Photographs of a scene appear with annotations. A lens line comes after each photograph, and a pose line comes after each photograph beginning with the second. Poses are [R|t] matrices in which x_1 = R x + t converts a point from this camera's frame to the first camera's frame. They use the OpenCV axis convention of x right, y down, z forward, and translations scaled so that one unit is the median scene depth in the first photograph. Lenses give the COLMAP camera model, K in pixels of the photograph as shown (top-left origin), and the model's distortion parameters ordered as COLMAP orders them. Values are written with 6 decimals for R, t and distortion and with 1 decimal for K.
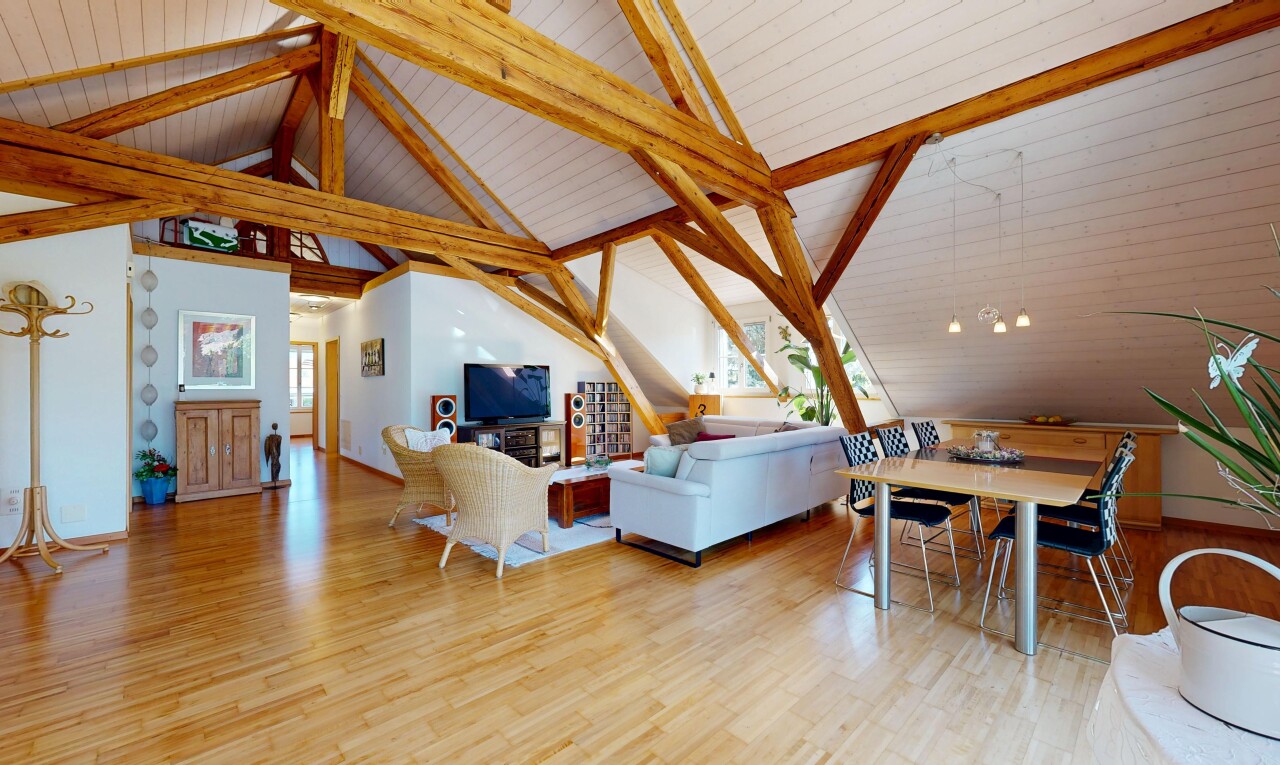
lens RADIAL K [[498.6, 0, 640.0], [0, 498.6, 382.5], [0, 0, 1]] dist [-0.000530, -0.000009]
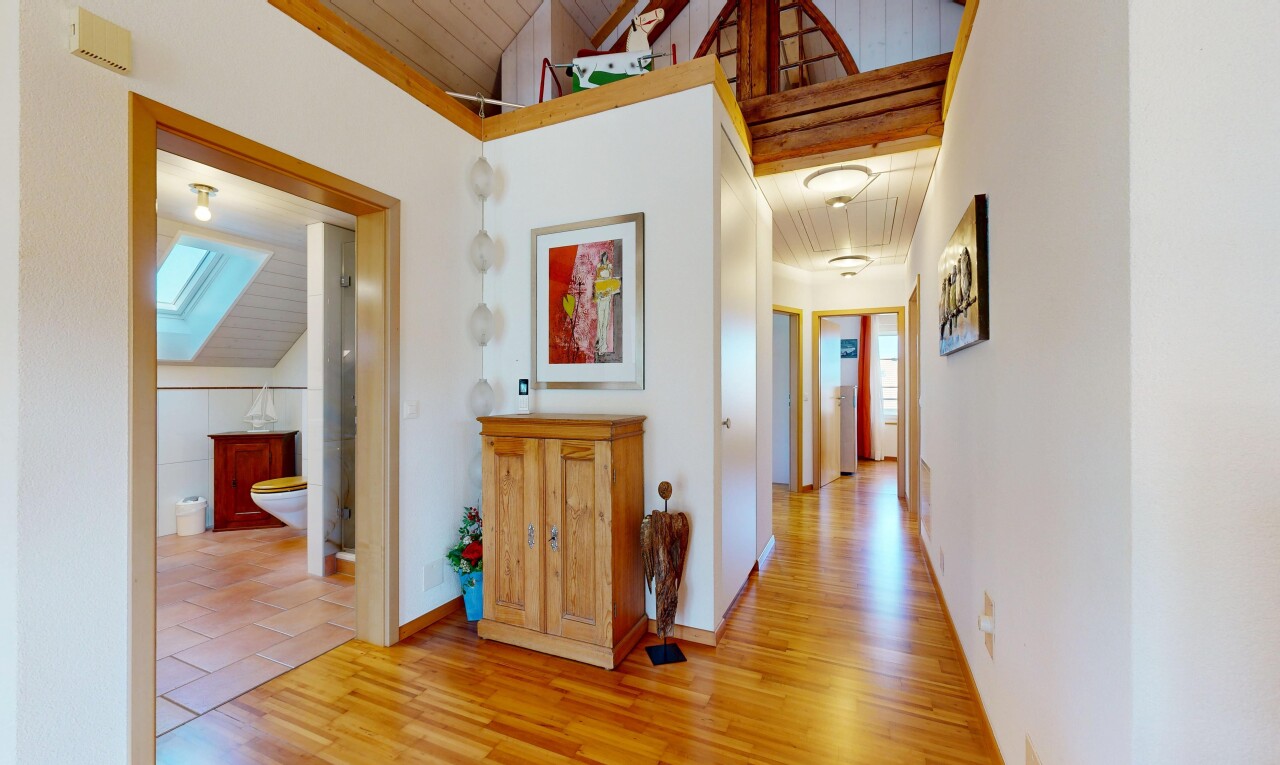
lens RADIAL K [[498.6, 0, 640.0], [0, 498.6, 382.5], [0, 0, 1]] dist [-0.000530, -0.000009]
pose [[0.377568, 0.003156, -0.925977, -0.391222], [0.009309, 0.999931, 0.007204, 0.004640], [0.925935, -0.011340, 0.377512, 0.842033]]
